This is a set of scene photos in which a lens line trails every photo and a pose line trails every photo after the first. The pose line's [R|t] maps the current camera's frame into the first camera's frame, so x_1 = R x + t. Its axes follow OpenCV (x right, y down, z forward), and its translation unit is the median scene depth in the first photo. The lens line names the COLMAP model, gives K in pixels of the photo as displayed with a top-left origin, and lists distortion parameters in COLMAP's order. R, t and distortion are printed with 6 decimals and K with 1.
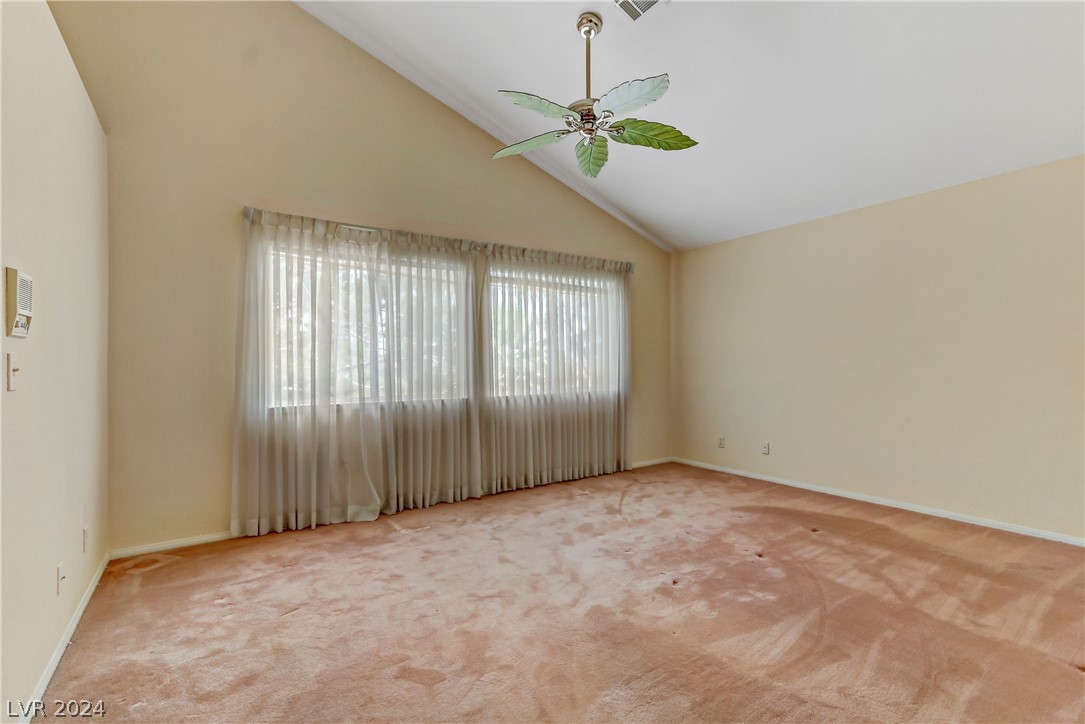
lens RADIAL K [[485.3, 0, 540.2], [0, 485.3, 367.5], [0, 0, 1]] dist [-0.002448, -0.000301]
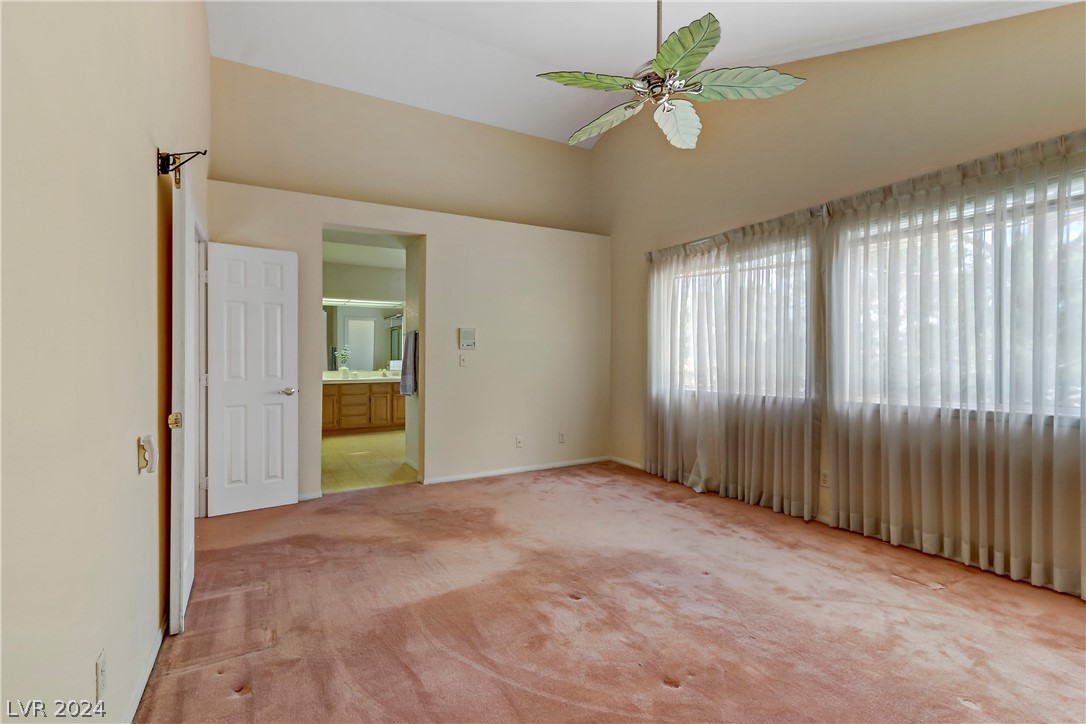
lens RADIAL K [[500.4, 0, 540.5], [0, 500.4, 363.3], [0, 0, 1]] dist [-0.003273, 0.000018]
pose [[-0.049048, 0.006347, -0.998776, 0.748038], [-0.007005, 0.999953, 0.006699, 0.000077], [0.998772, 0.007325, -0.049001, 0.594938]]
